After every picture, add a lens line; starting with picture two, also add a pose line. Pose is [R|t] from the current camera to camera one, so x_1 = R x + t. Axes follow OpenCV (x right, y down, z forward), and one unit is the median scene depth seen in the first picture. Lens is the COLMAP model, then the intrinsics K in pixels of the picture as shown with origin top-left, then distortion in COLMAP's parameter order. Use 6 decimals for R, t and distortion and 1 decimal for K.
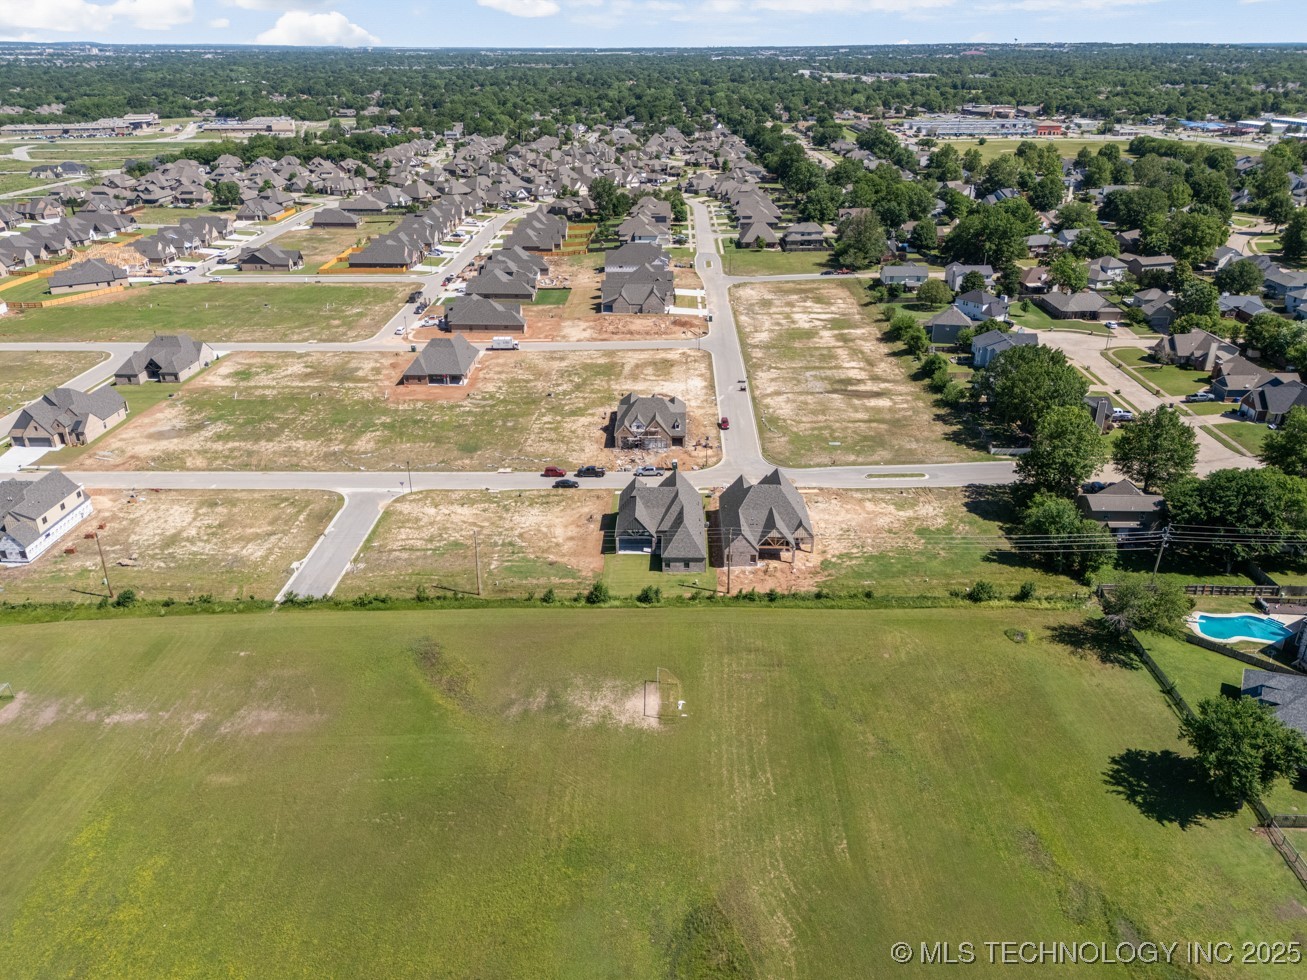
lens RADIAL K [[968.7, 0, 651.8], [0, 968.7, 492.7], [0, 0, 1]] dist [0.069454, -0.083215]
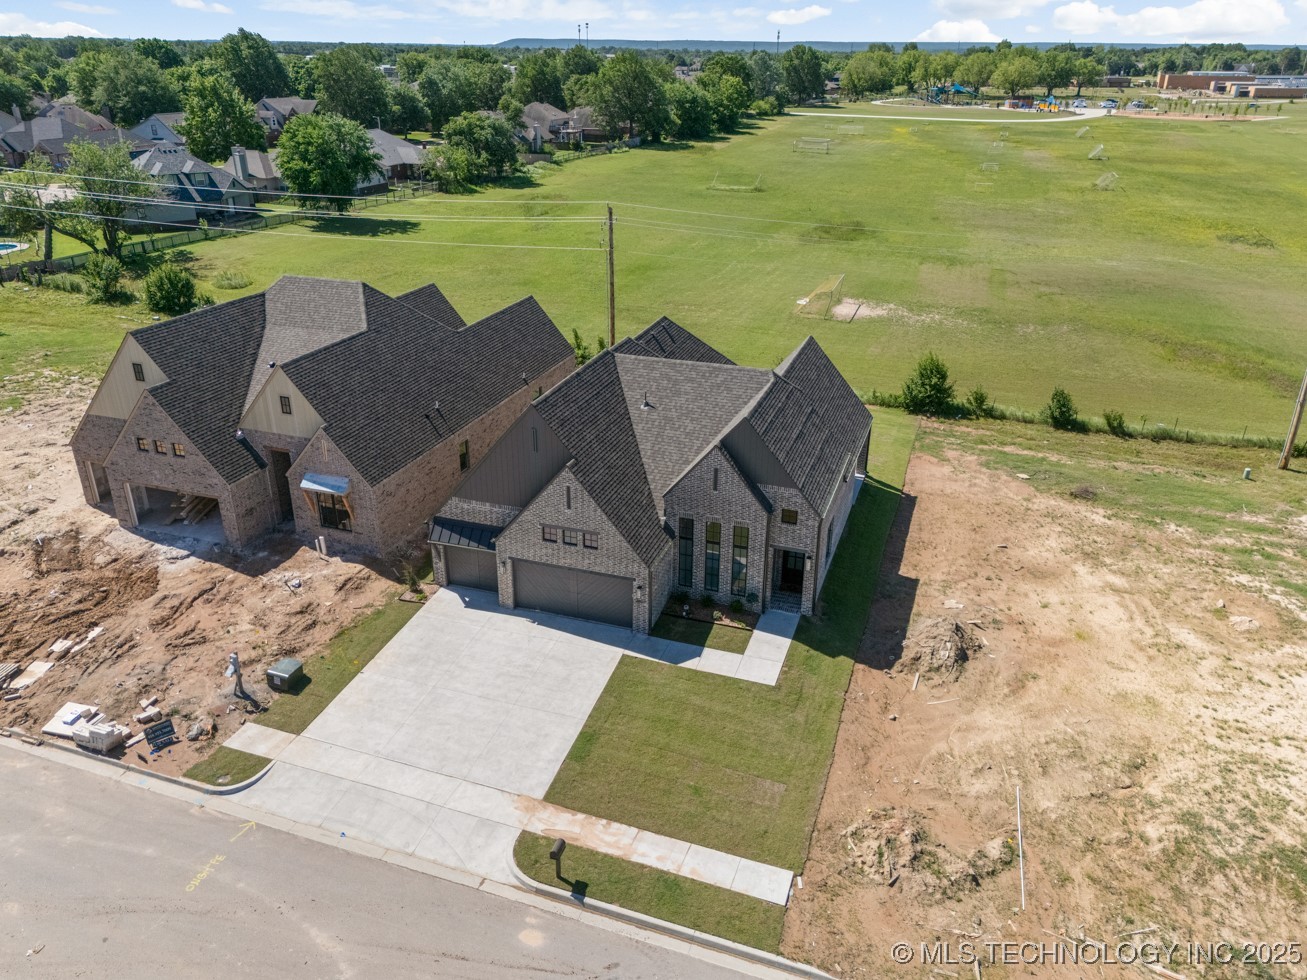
lens RADIAL K [[968.7, 0, 651.8], [0, 968.7, 492.7], [0, 0, 1]] dist [0.069454, -0.083215]
pose [[-0.951414, -0.131702, 0.278327, -0.055515], [0.122396, 0.667669, 0.734327, -0.152345], [-0.282543, 0.732716, -0.619110, 1.137750]]
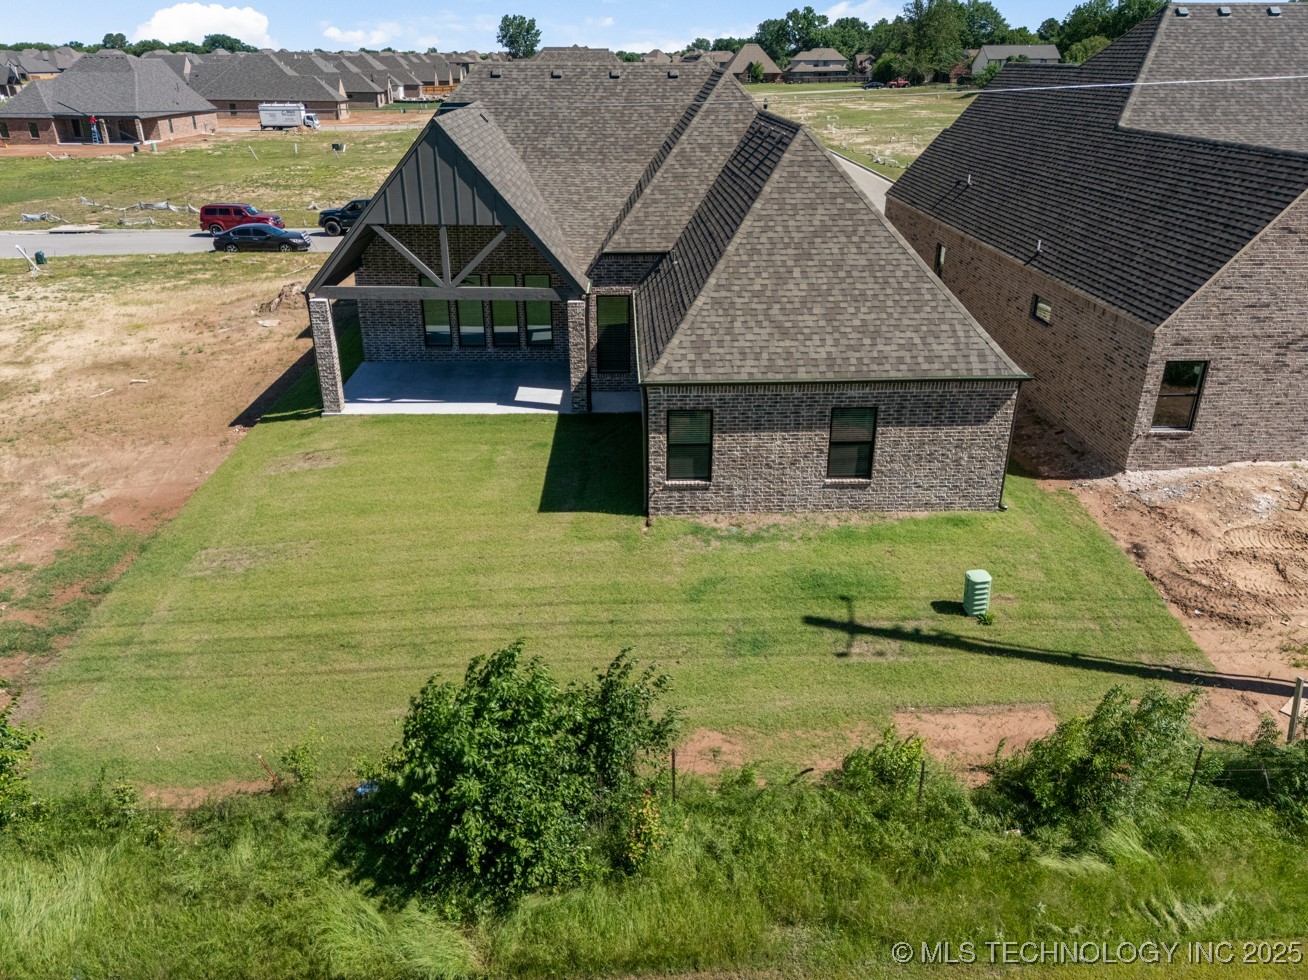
lens RADIAL K [[969.4, 0, 652.3], [0, 969.4, 492.7], [0, 0, 1]] dist [0.069454, -0.083215]
pose [[0.998436, -0.019617, 0.052353, 0.004930], [0.019973, 0.999781, -0.006301, 0.072537], [-0.052218, 0.007336, 0.998609, 0.803333]]
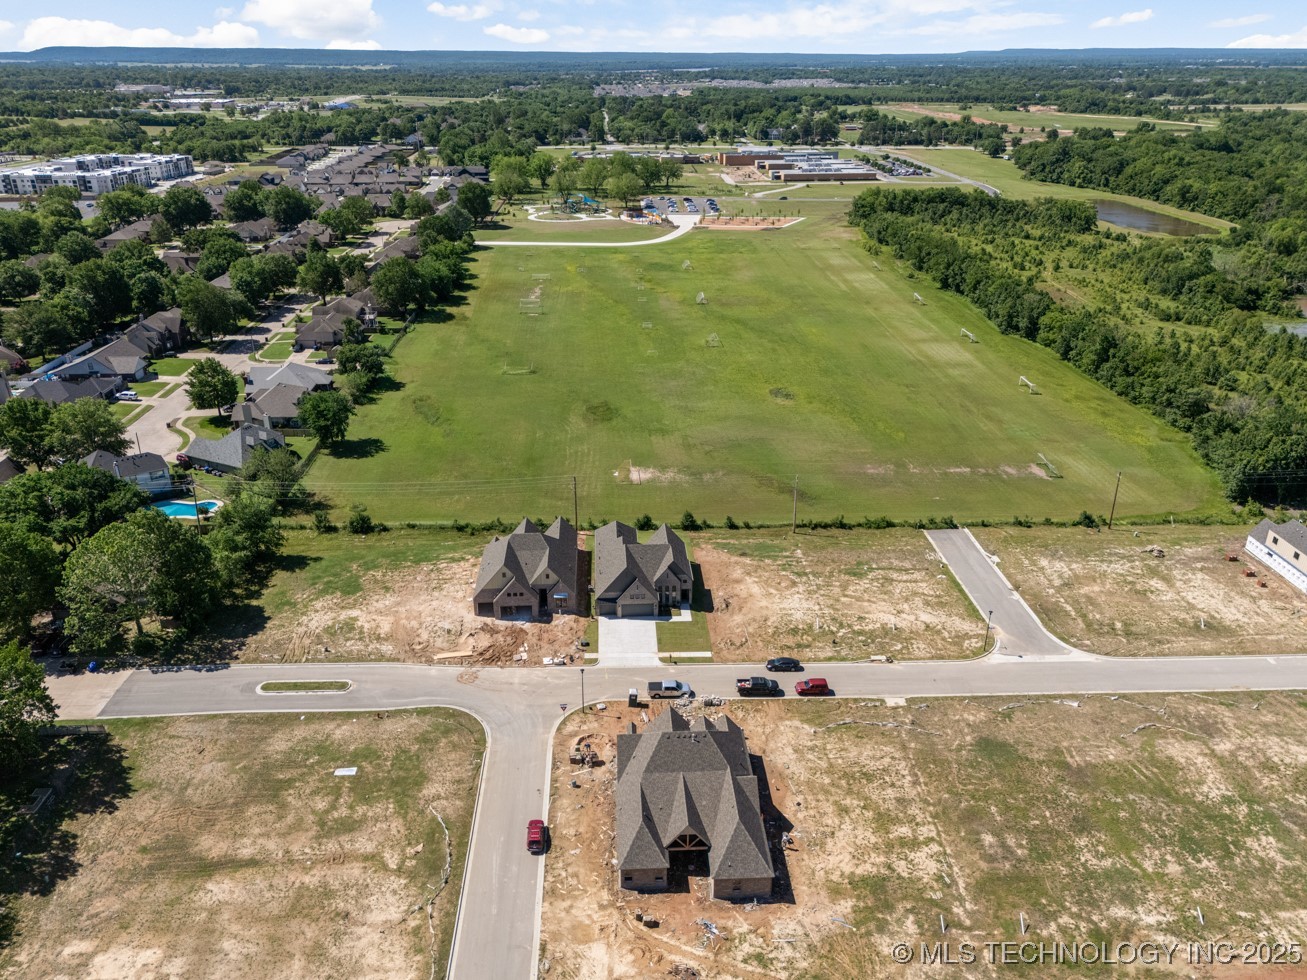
lens RADIAL K [[968.7, 0, 651.8], [0, 968.7, 492.7], [0, 0, 1]] dist [0.069454, -0.083215]
pose [[-0.997190, 0.032220, -0.067624, 0.058076], [-0.029665, 0.659096, 0.751473, -0.691055], [0.068783, 0.751368, -0.656289, 1.508715]]
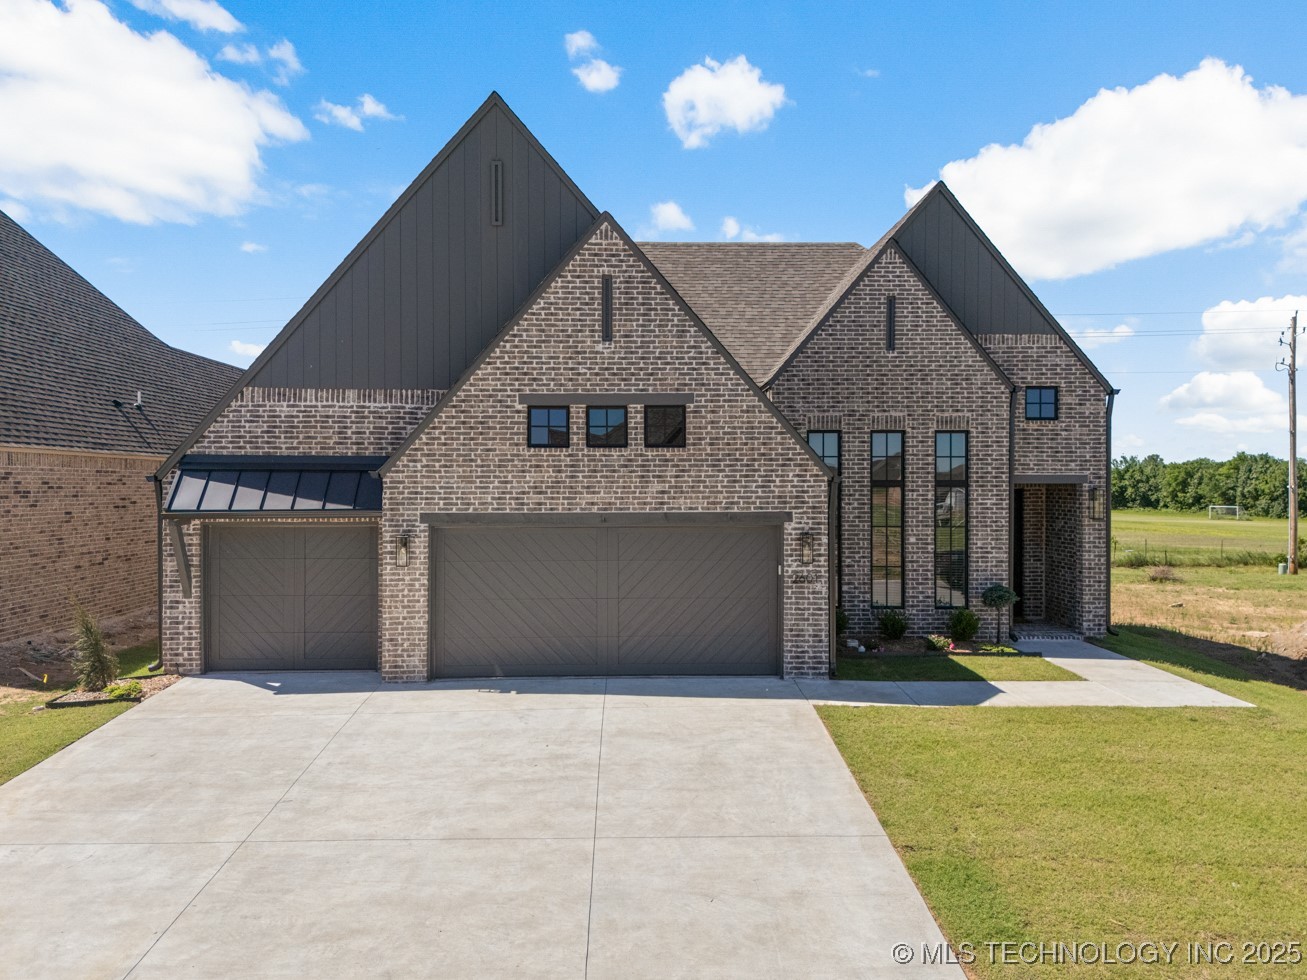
lens RADIAL K [[997.9, 0, 649.1], [0, 997.9, 487.4], [0, 0, 1]] dist [0.042291, -0.007849]
pose [[-0.999005, 0.003249, -0.044483, 0.015987], [-0.015386, 0.911017, 0.412082, -0.027687], [0.041864, 0.412356, -0.910060, 1.097976]]
